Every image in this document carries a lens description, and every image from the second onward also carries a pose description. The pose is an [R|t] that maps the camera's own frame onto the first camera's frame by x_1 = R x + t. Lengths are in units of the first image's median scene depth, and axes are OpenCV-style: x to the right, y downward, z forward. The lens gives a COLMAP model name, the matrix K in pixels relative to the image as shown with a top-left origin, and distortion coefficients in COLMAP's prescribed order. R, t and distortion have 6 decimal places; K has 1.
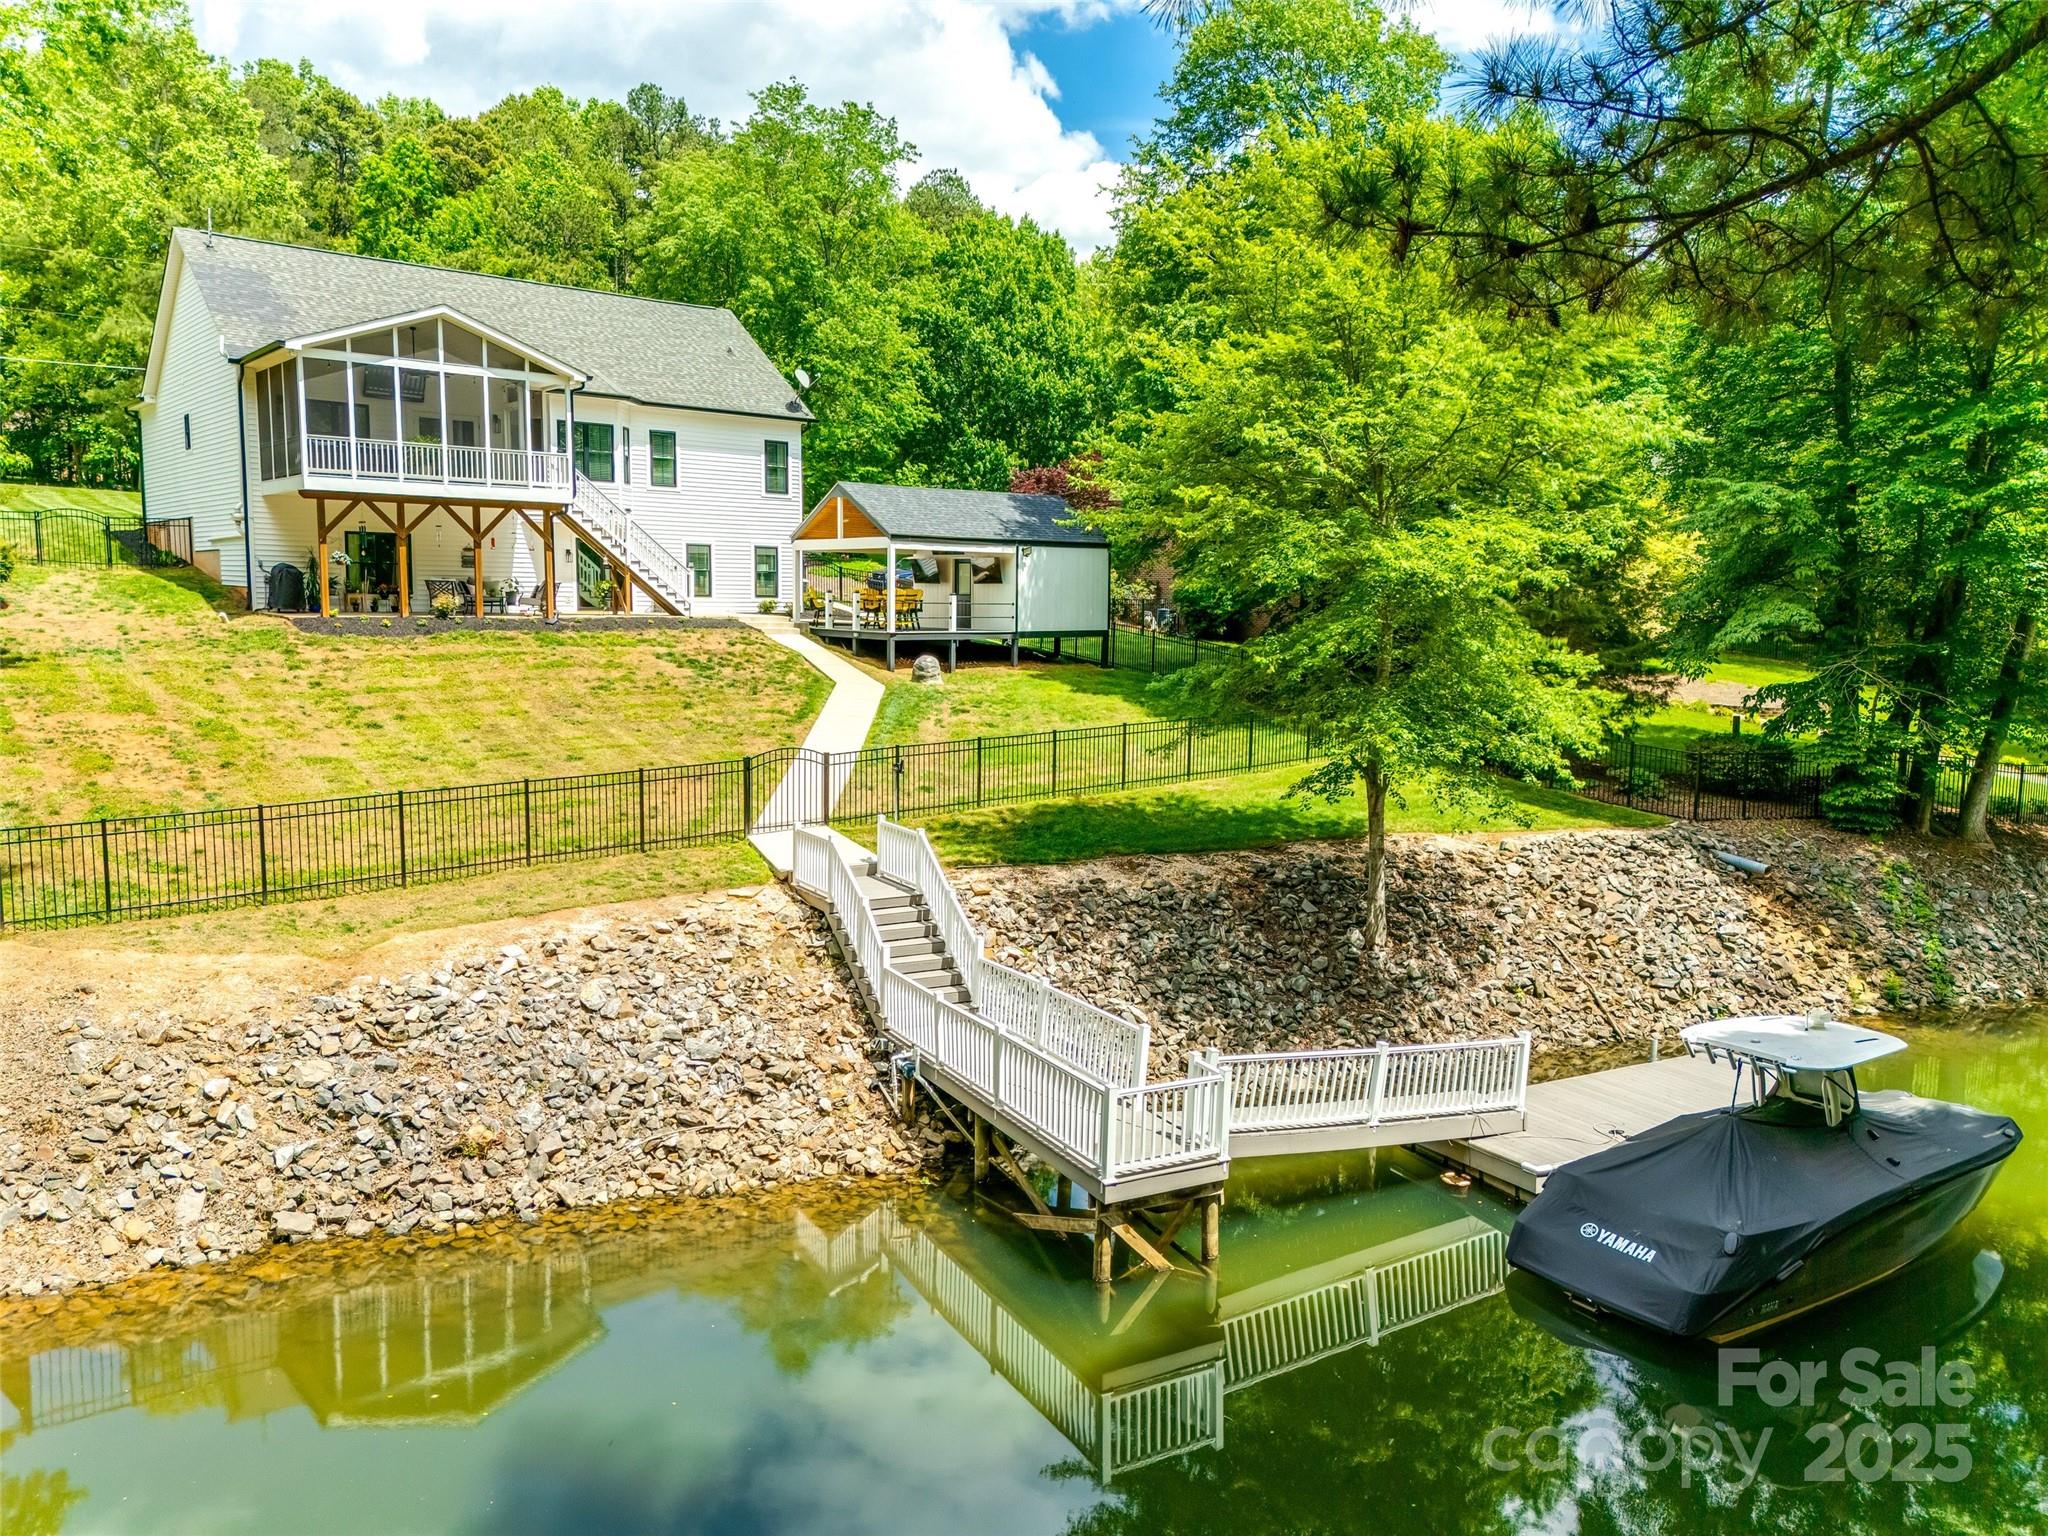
lens RADIAL K [[1530.8, 0, 1028.2], [0, 1530.8, 763.8], [0, 0, 1]] dist [0.097785, -0.099388]
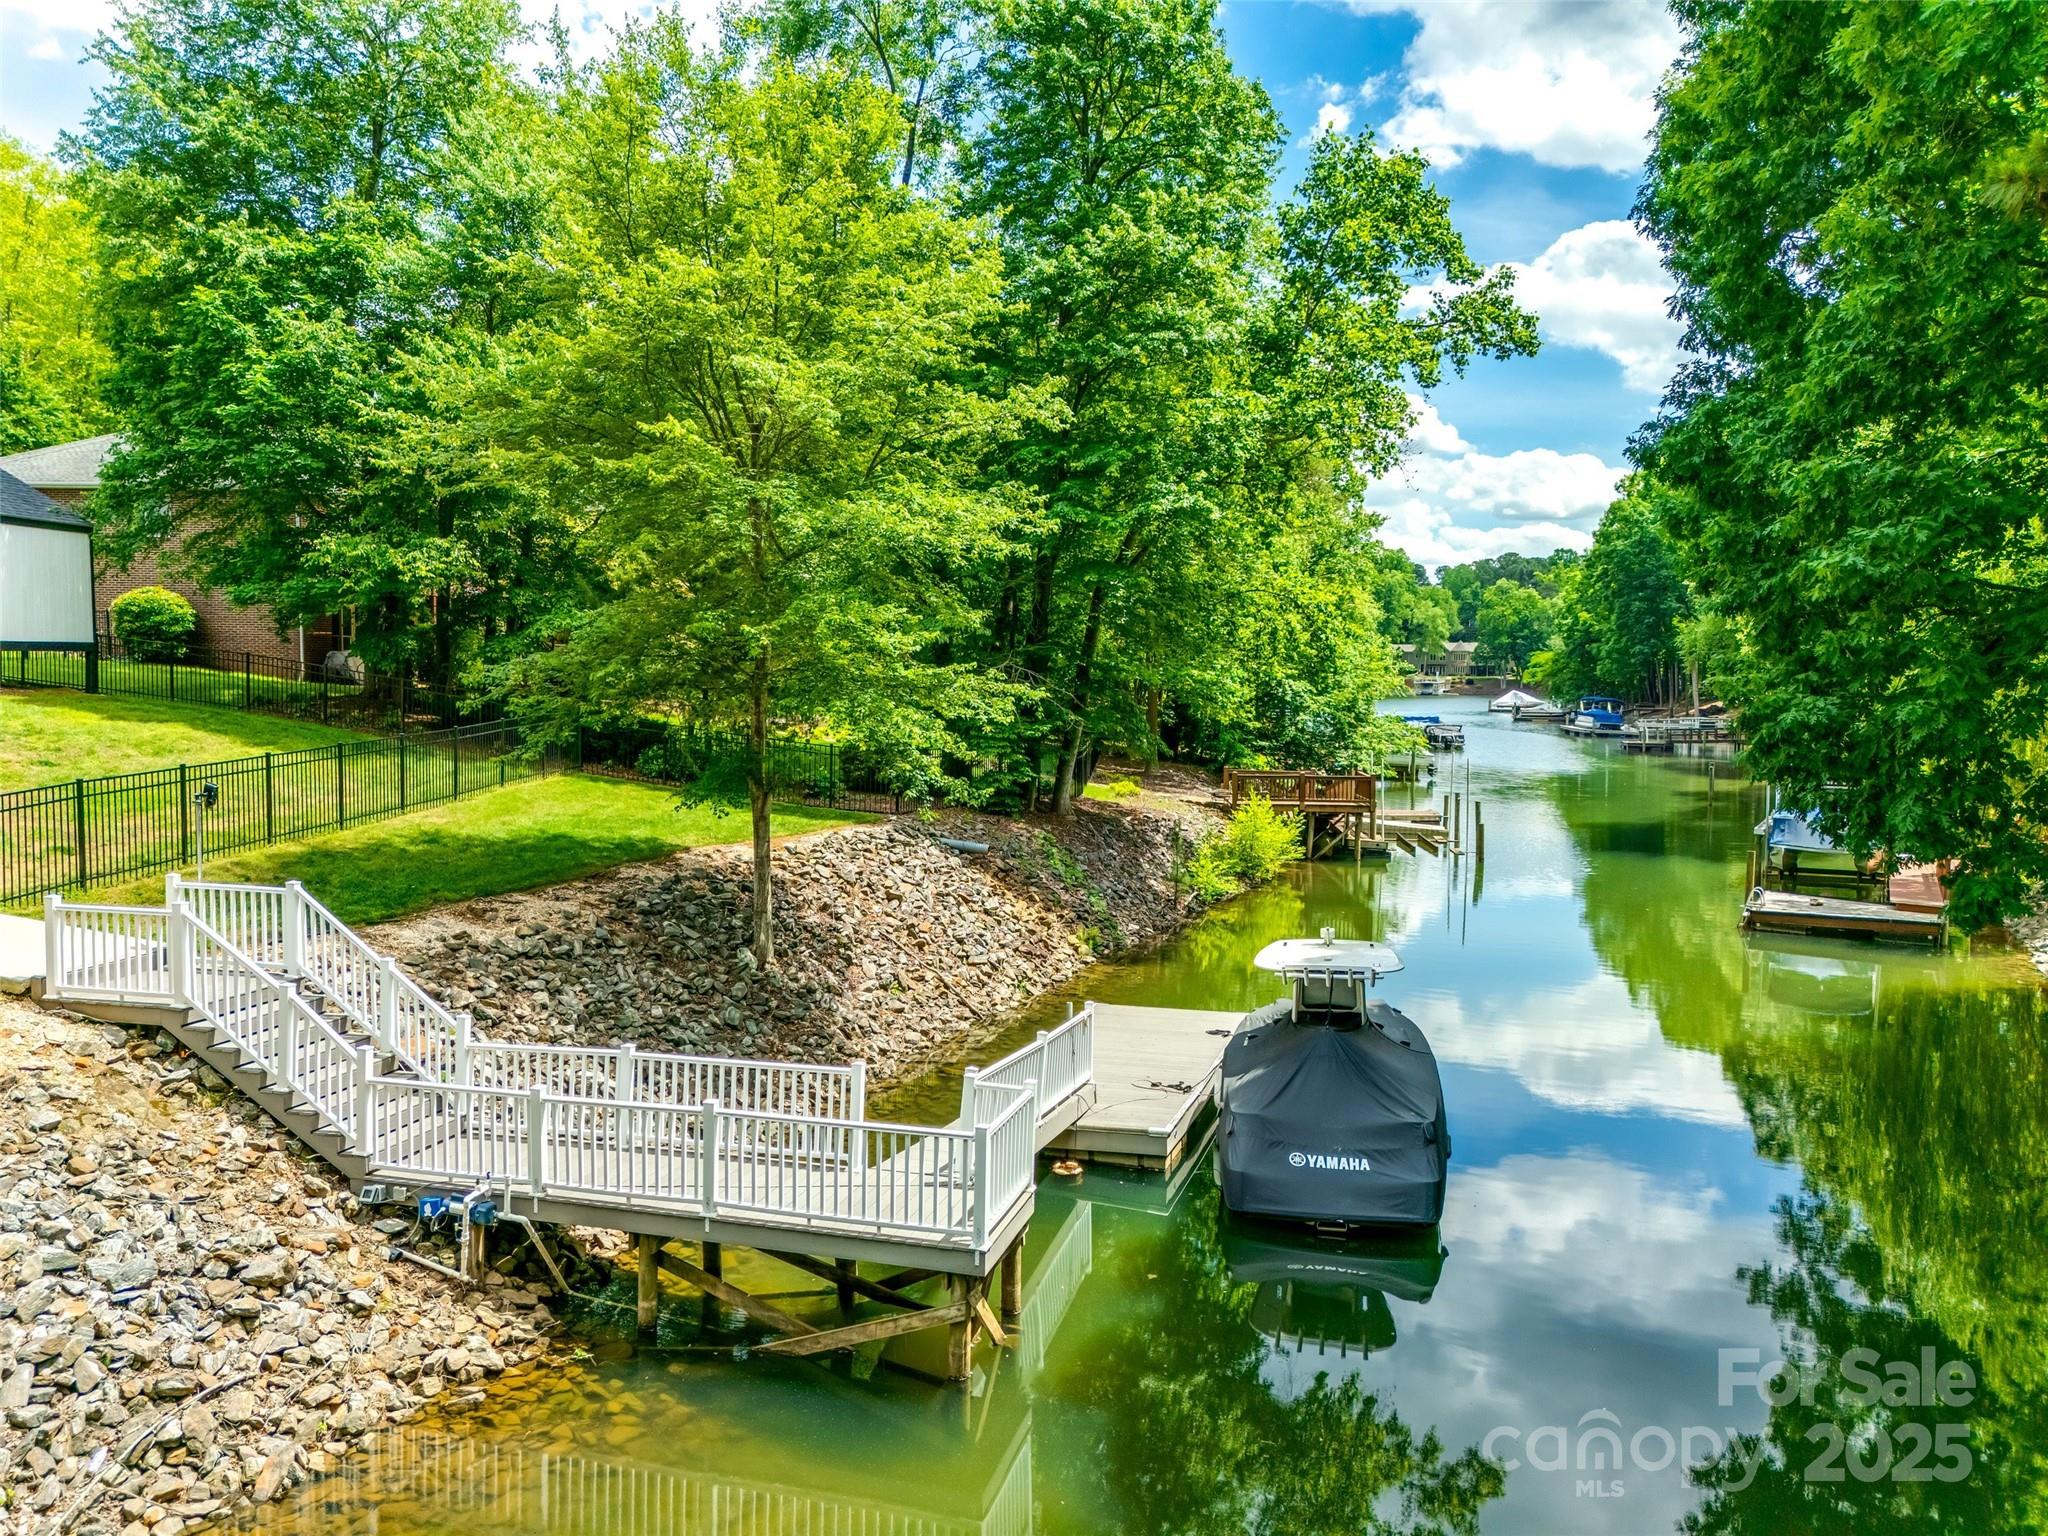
lens RADIAL K [[1530.8, 0, 1028.2], [0, 1530.8, 763.8], [0, 0, 1]] dist [0.097785, -0.099388]
pose [[0.686939, -0.051143, 0.724914, -0.397316], [0.081734, 0.996629, -0.007140, 0.026020], [-0.722105, 0.064155, 0.688803, 0.333475]]
